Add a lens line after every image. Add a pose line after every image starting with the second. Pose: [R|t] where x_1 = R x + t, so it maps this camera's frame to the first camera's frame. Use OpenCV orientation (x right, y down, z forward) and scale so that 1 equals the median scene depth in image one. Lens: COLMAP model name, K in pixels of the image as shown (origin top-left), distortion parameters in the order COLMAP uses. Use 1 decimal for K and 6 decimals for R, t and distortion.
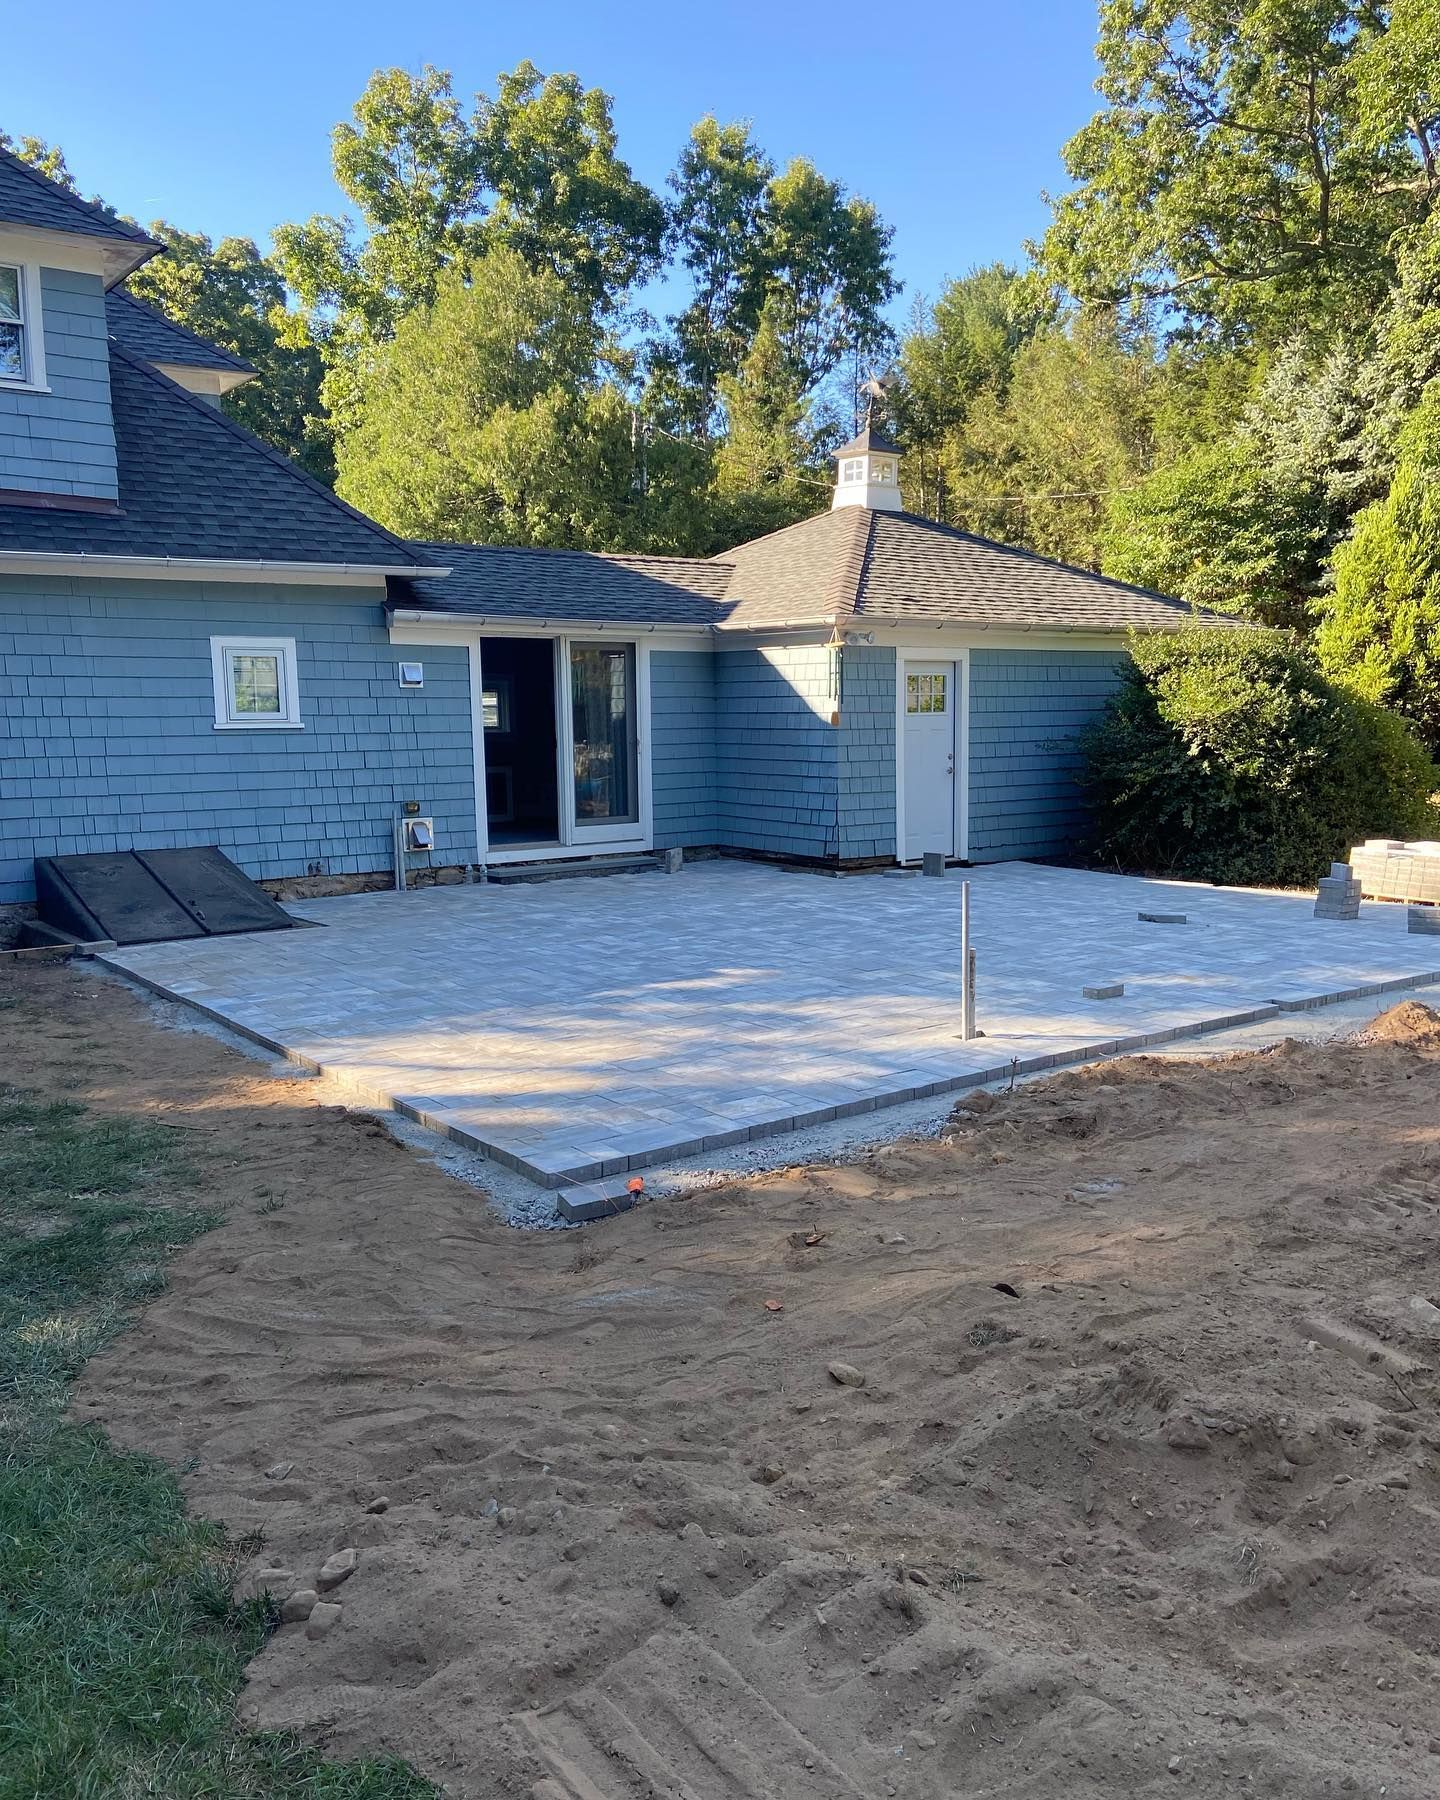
lens RADIAL K [[1371.3, 0, 720.0], [0, 1371.3, 900.0], [0, 0, 1]] dist [0.046607, -0.065669]
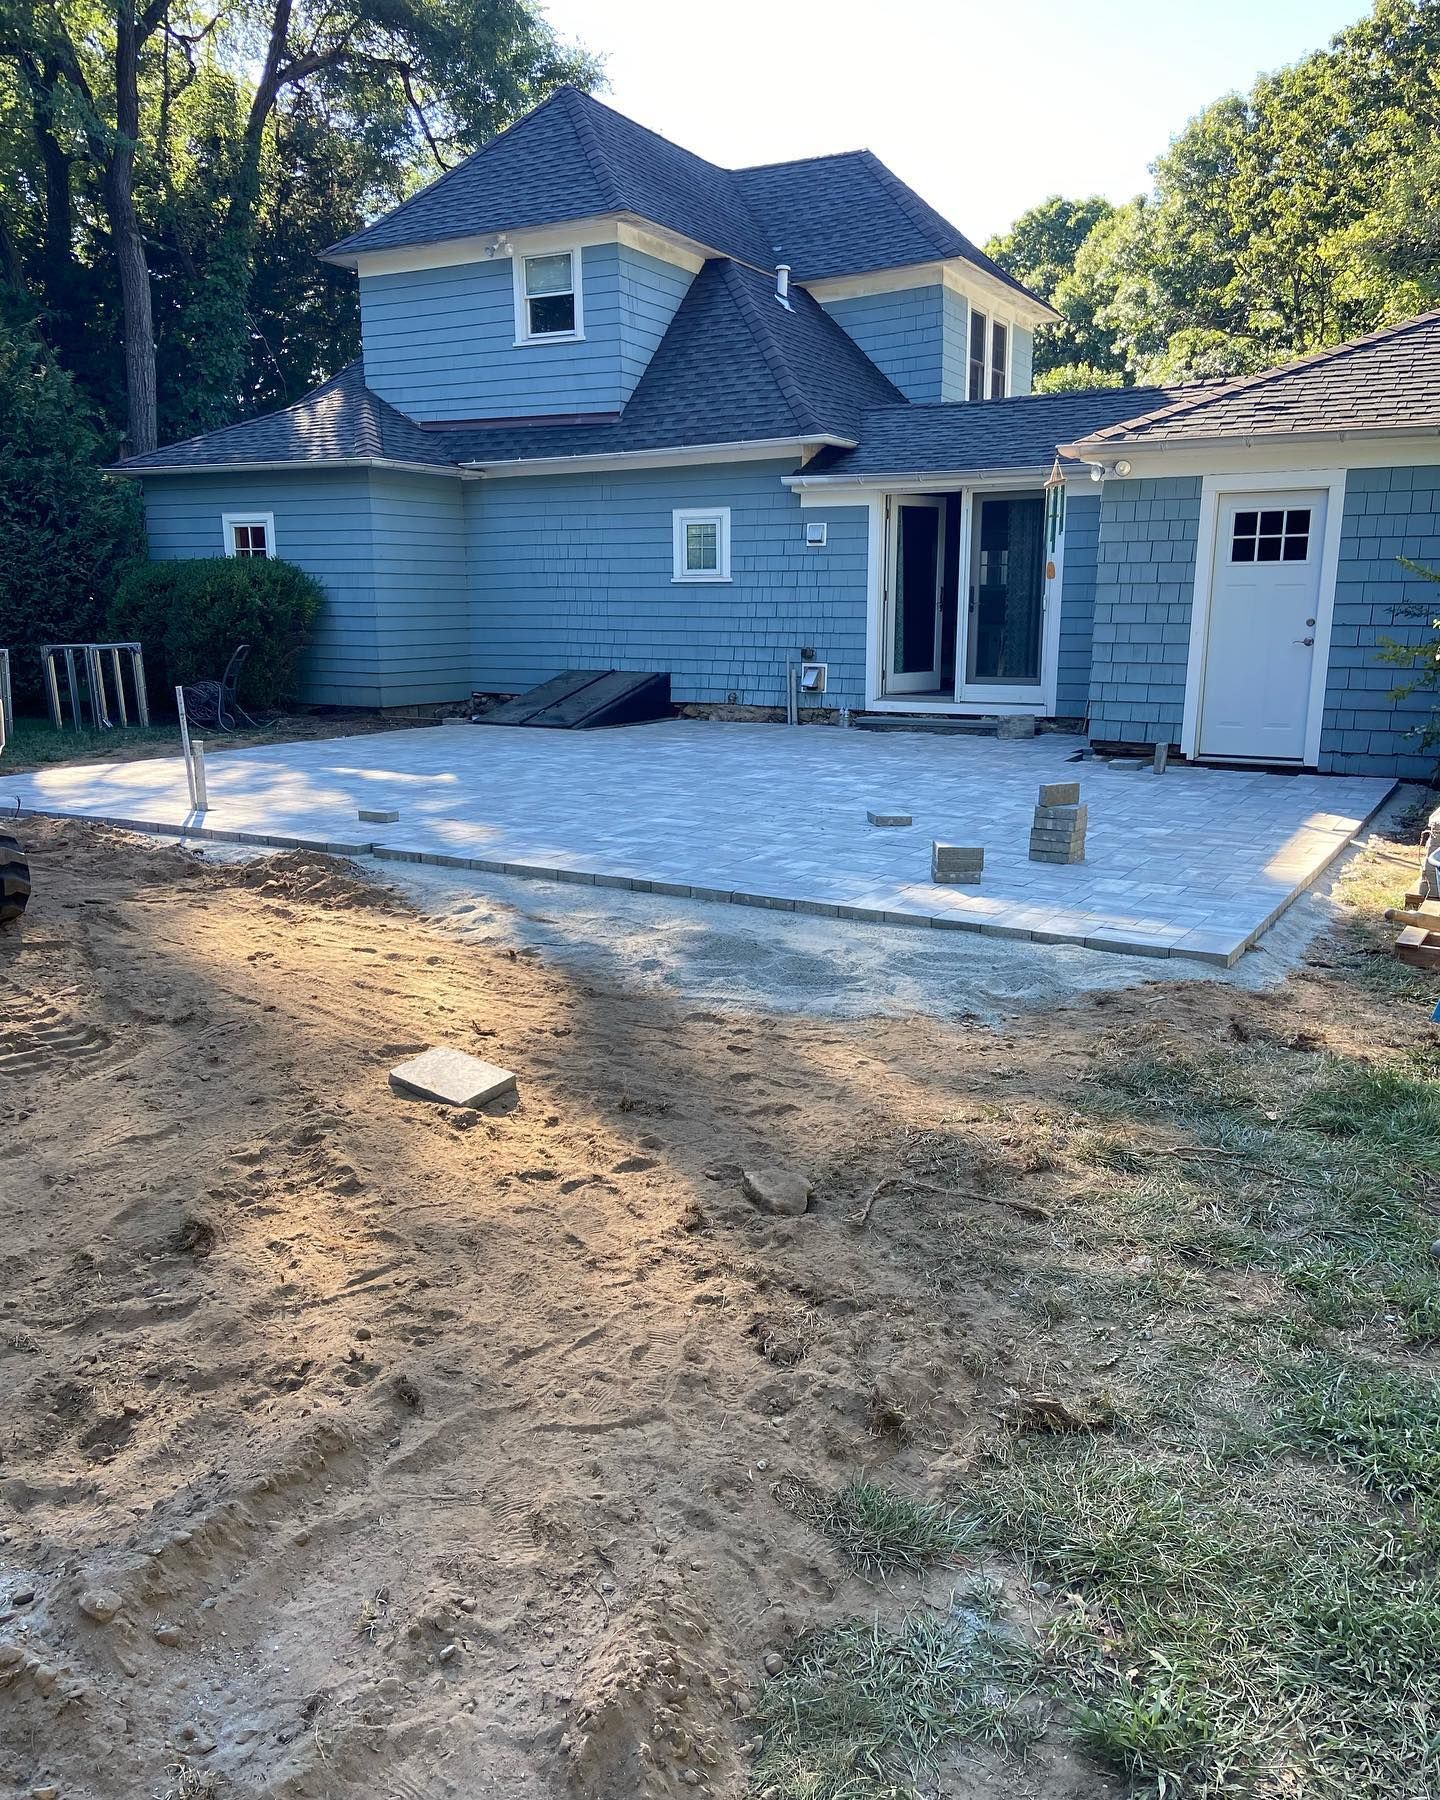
lens RADIAL K [[1371.3, 0, 720.0], [0, 1371.3, 900.0], [0, 0, 1]] dist [0.046607, -0.065669]
pose [[0.418546, 0.204667, -0.884834, 0.810169], [-0.123791, 0.978040, 0.167670, -0.049876], [0.899720, 0.039357, 0.434691, 0.453025]]
